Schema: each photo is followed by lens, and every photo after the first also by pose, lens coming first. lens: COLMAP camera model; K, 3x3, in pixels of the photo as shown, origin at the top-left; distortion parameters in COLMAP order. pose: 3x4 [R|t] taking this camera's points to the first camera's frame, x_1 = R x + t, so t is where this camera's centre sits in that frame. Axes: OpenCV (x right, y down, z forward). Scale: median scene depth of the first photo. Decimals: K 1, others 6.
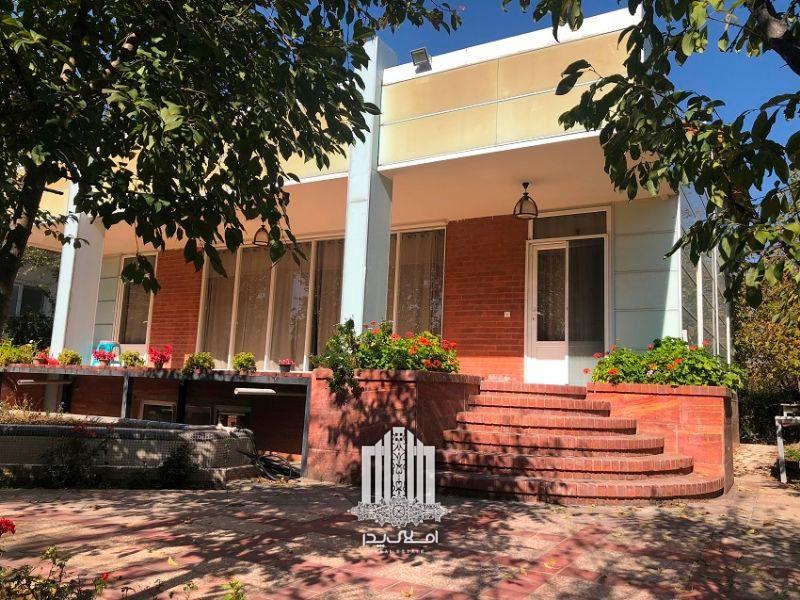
lens RADIAL K [[659.9, 0, 402.4], [0, 659.9, 298.6], [0, 0, 1]] dist [0.045520, -0.051734]
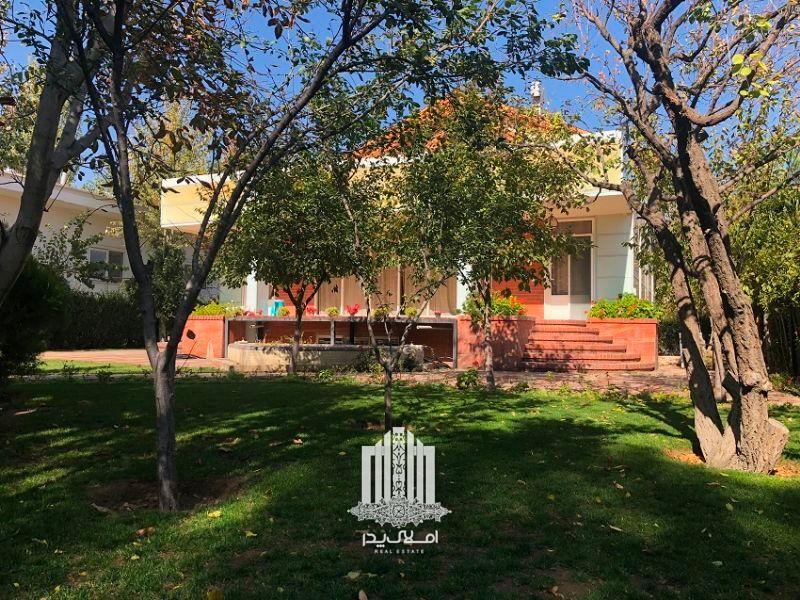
lens RADIAL K [[659.9, 0, 398.5], [0, 659.9, 299.0], [0, 0, 1]] dist [0.045520, -0.051734]
pose [[0.994264, -0.023515, 0.104335, -0.487484], [0.013328, 0.995167, 0.097284, -0.128987], [-0.106118, -0.095336, 0.989773, -0.877056]]
